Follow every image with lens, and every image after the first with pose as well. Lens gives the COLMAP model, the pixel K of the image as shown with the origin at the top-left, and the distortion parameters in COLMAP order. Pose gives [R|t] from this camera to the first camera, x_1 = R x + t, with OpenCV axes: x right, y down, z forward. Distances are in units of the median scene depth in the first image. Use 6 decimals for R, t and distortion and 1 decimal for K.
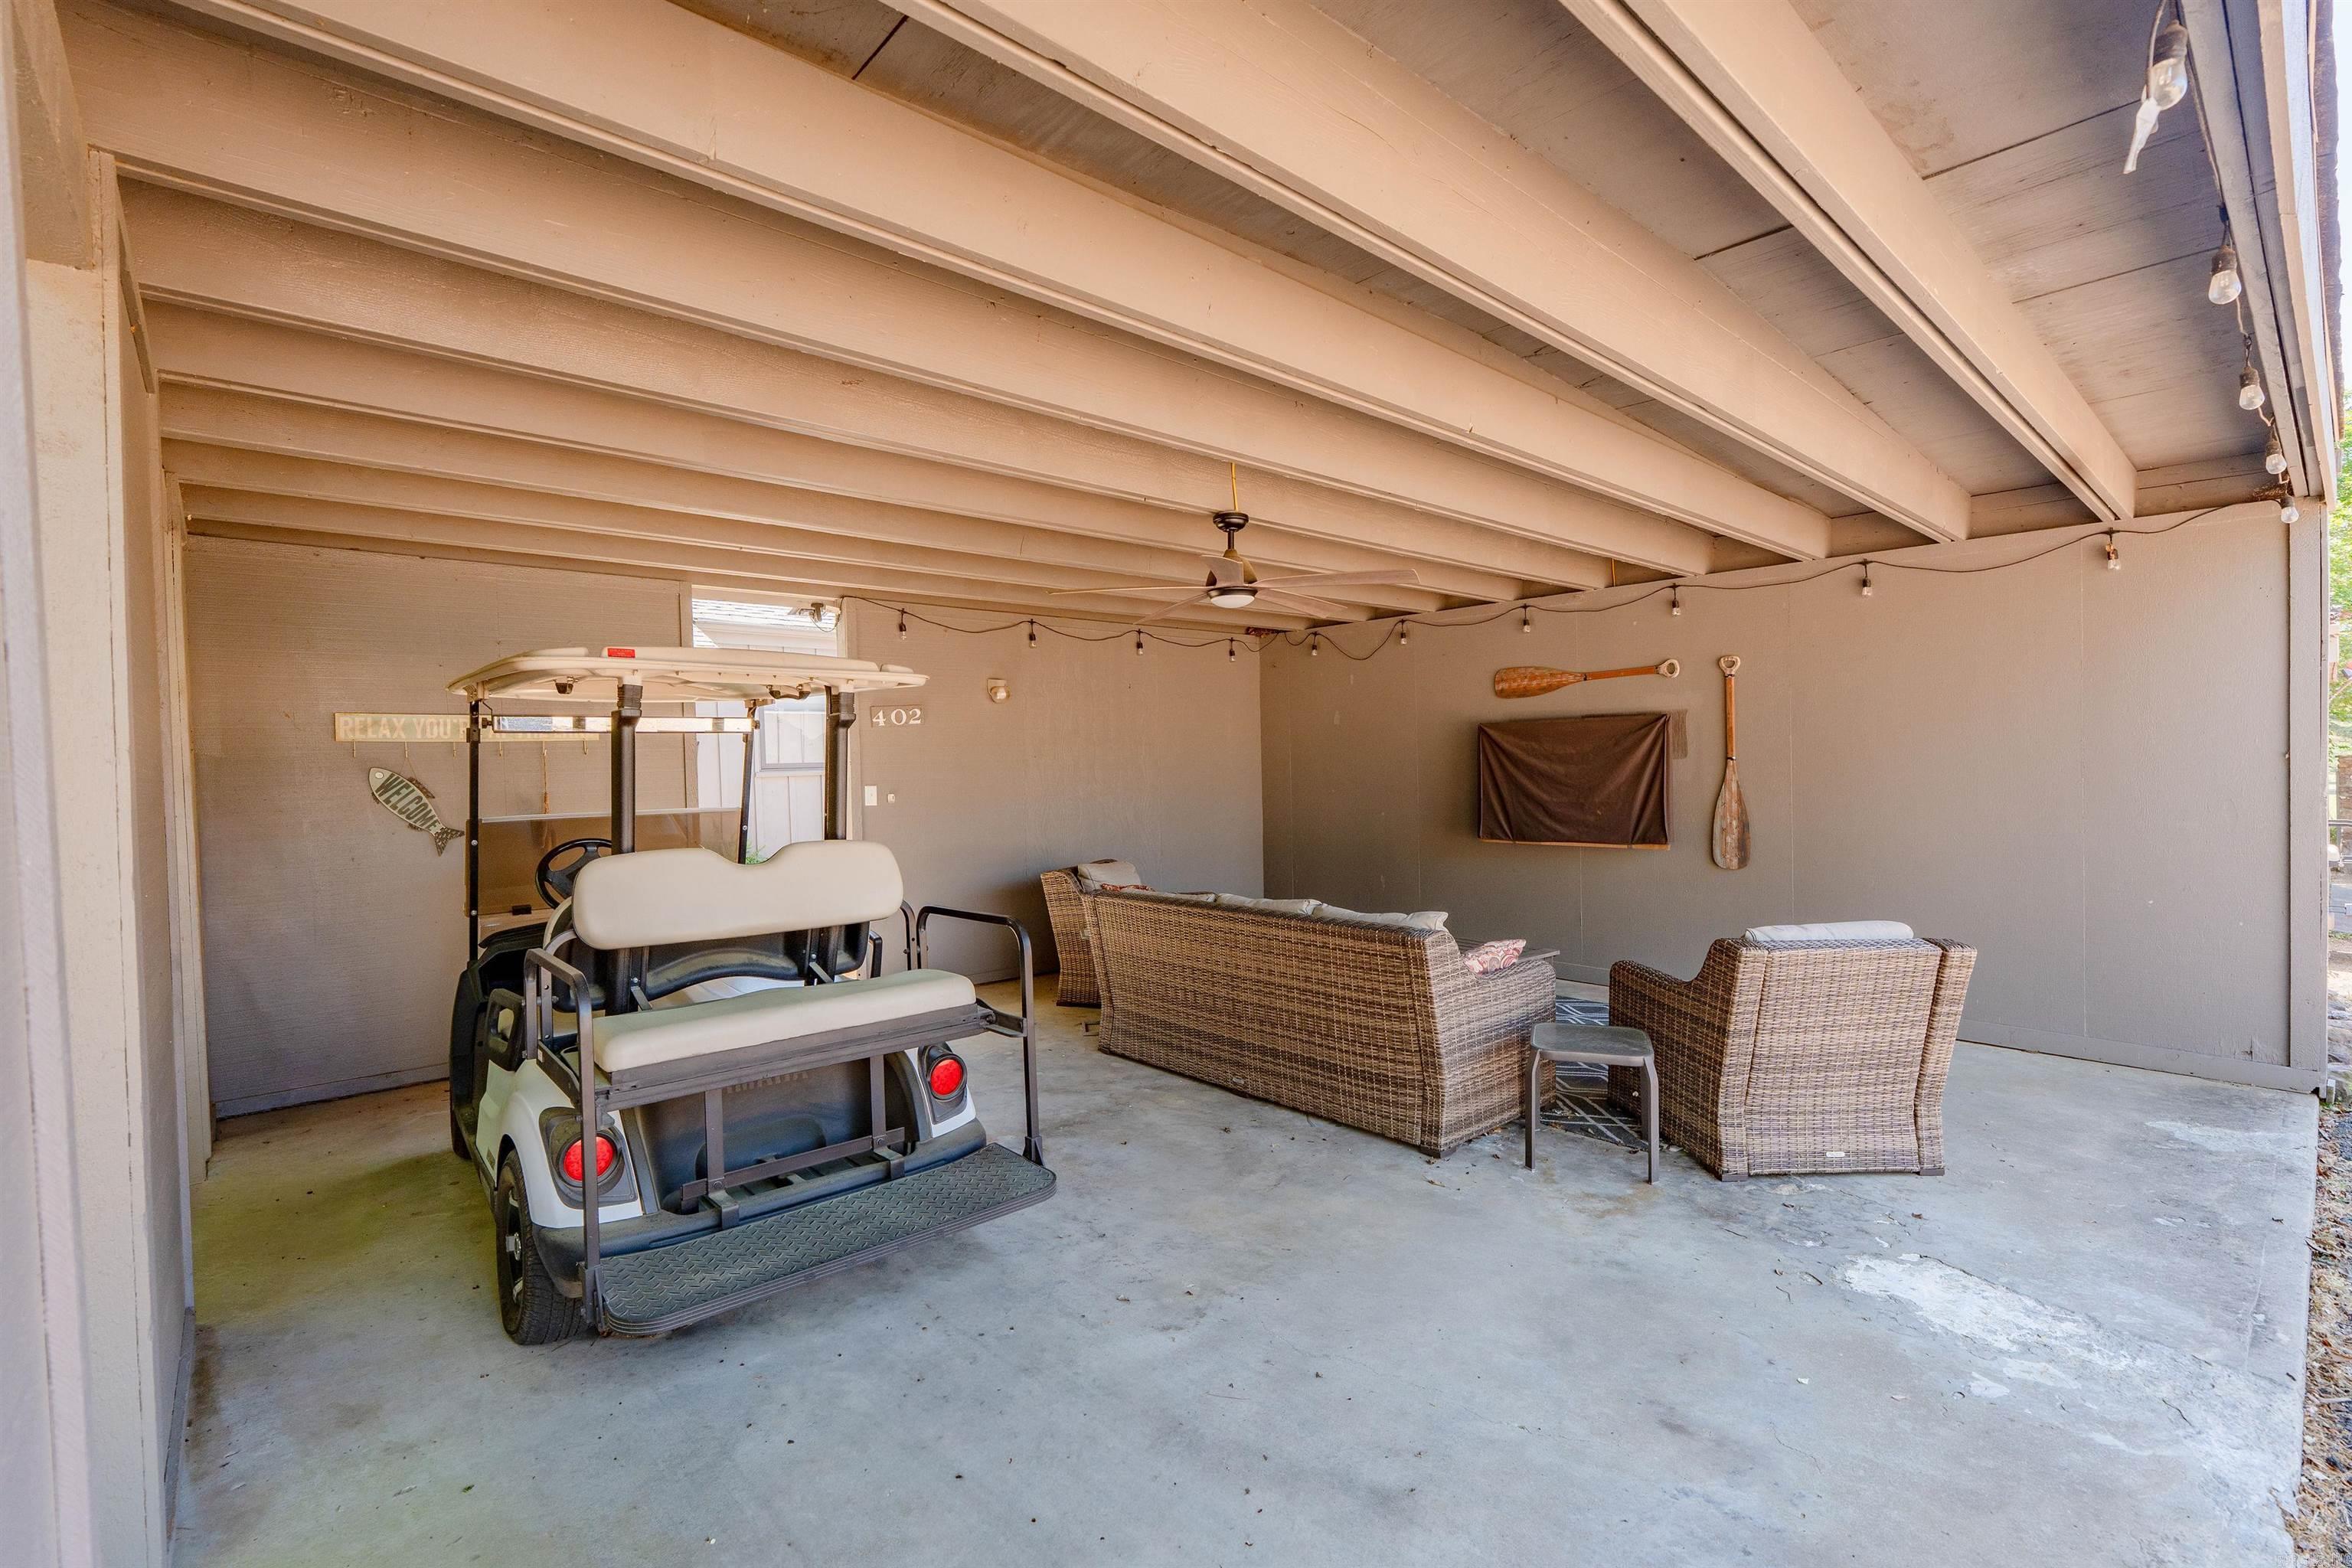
lens RADIAL K [[1056.8, 0, 1176.0], [0, 1056.8, 784.0], [0, 0, 1]] dist [-0.002175, 0.001040]
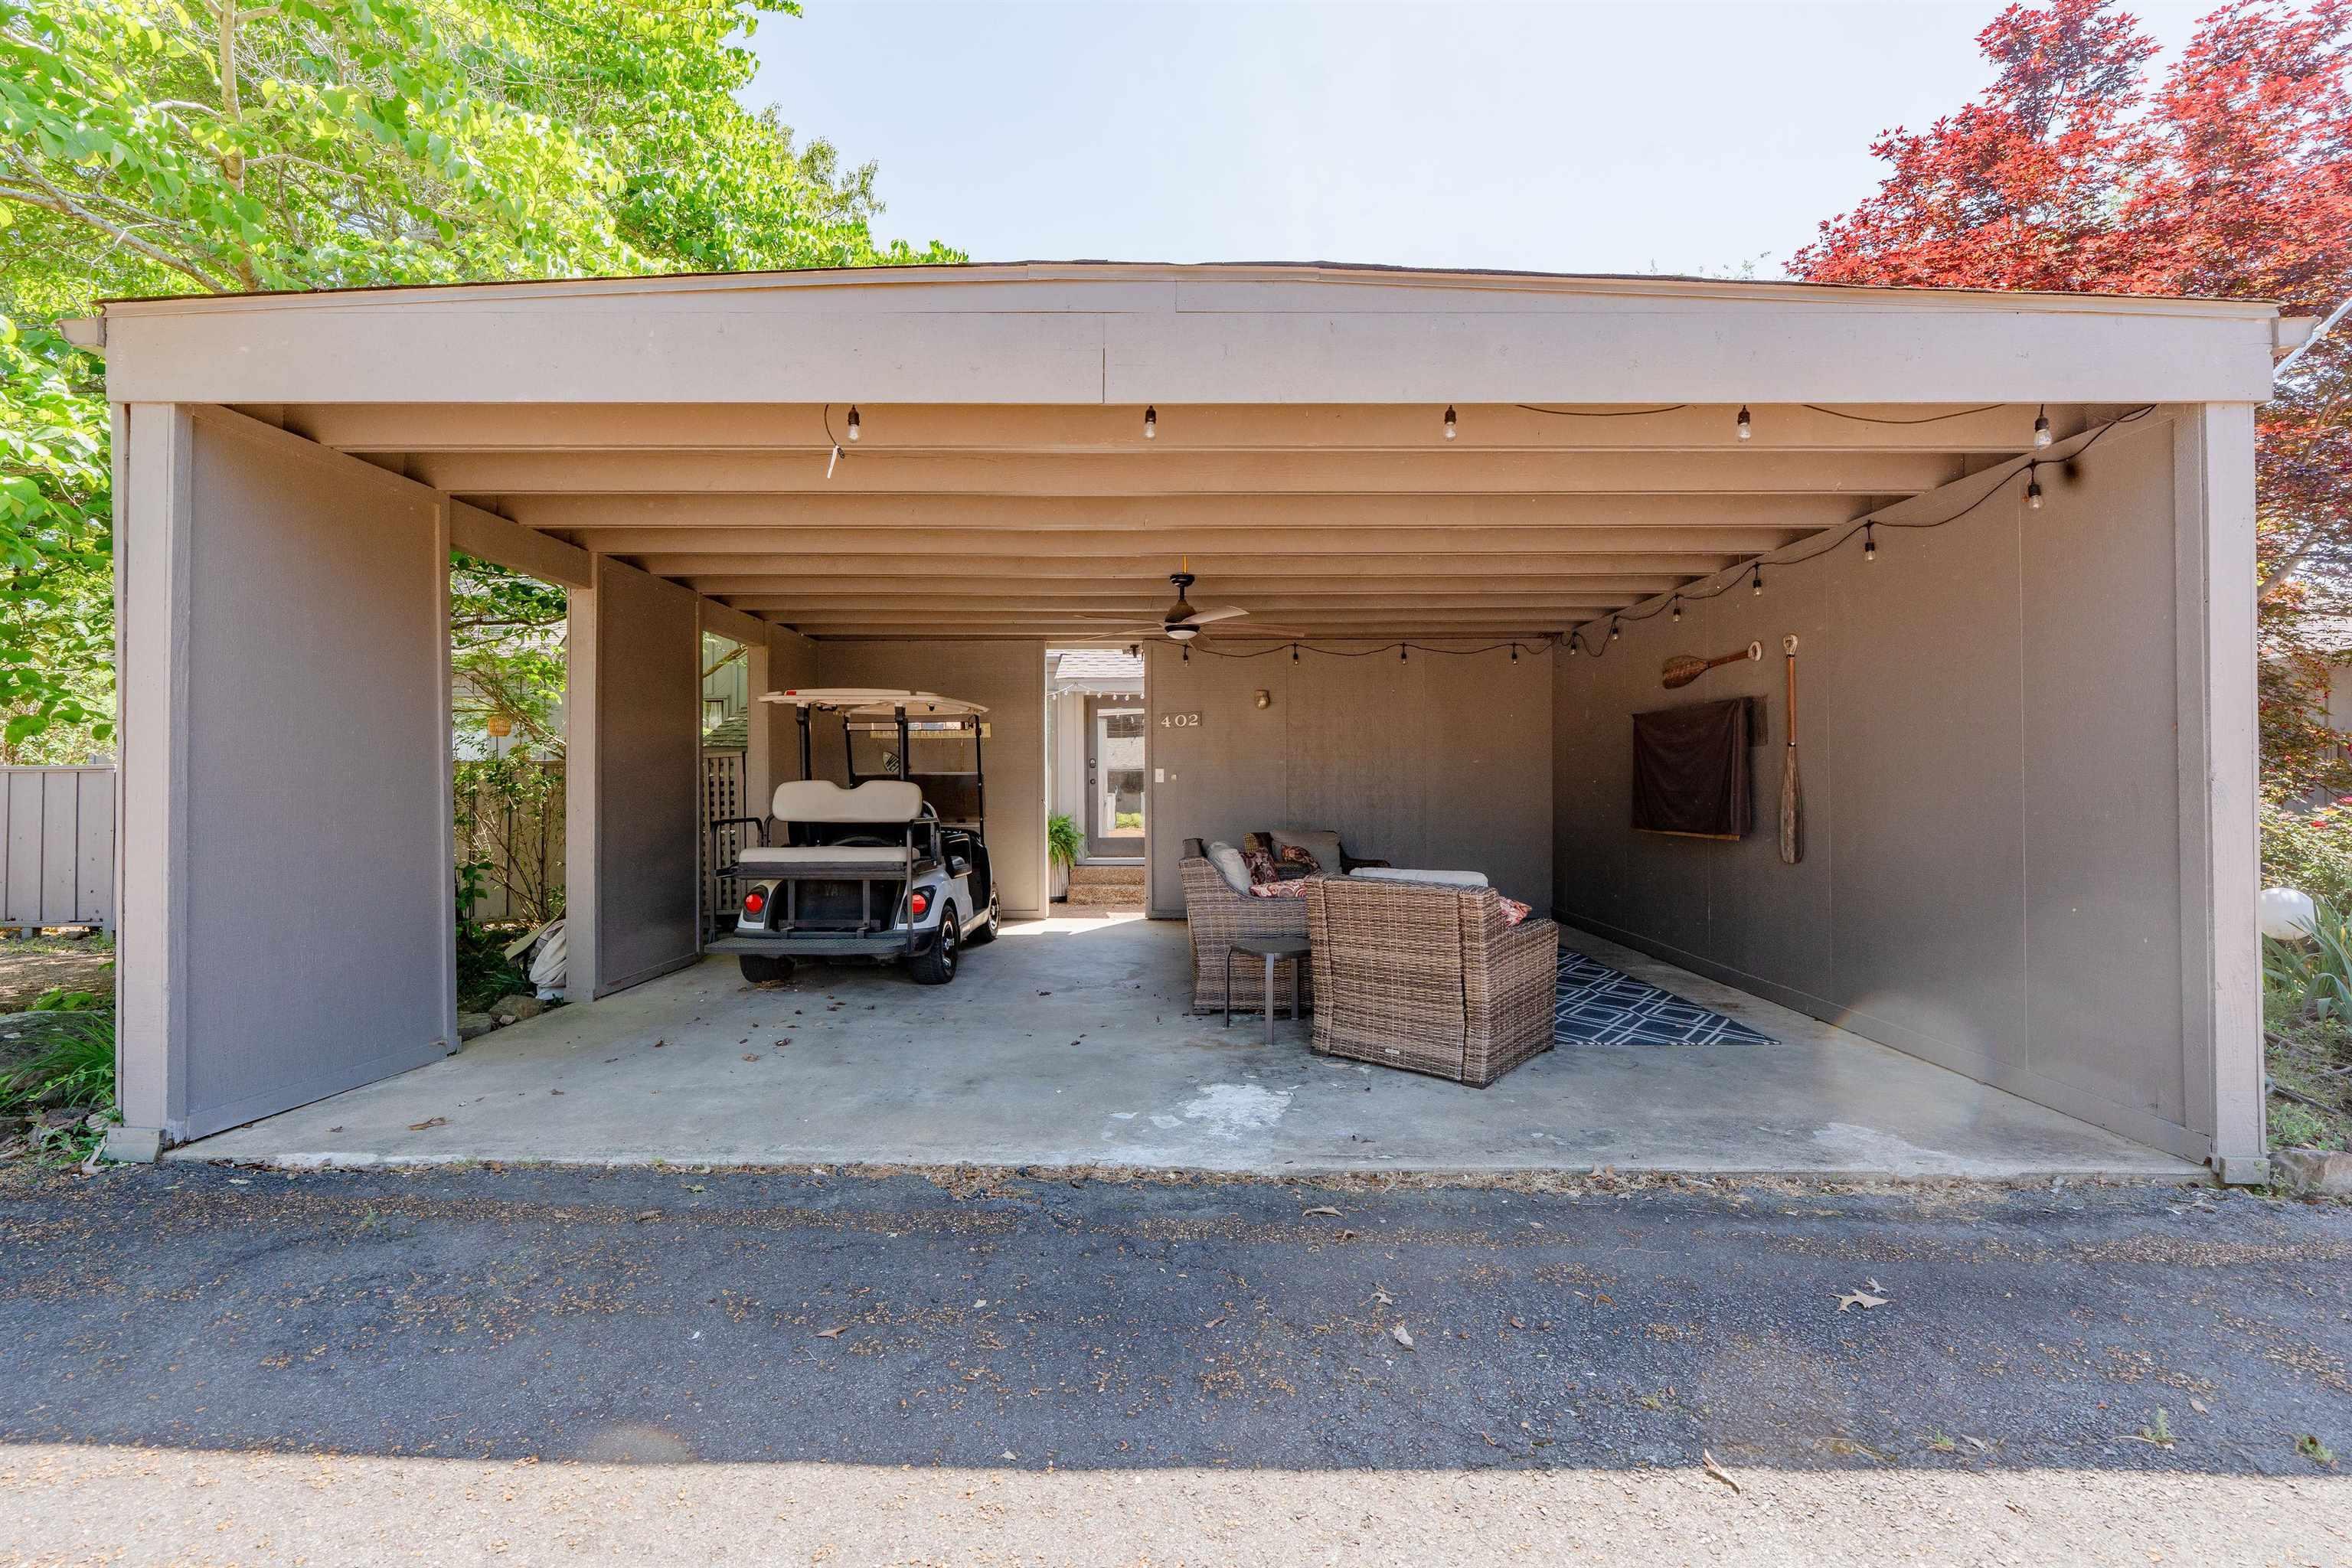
lens RADIAL K [[1056.8, 0, 1176.0], [0, 1056.8, 784.0], [0, 0, 1]] dist [-0.002175, 0.001040]
pose [[0.740415, 0.018062, -0.671908, 0.914055], [-0.025563, 0.999672, -0.001297, 0.031528], [0.671664, 0.018136, 0.740634, -0.072180]]
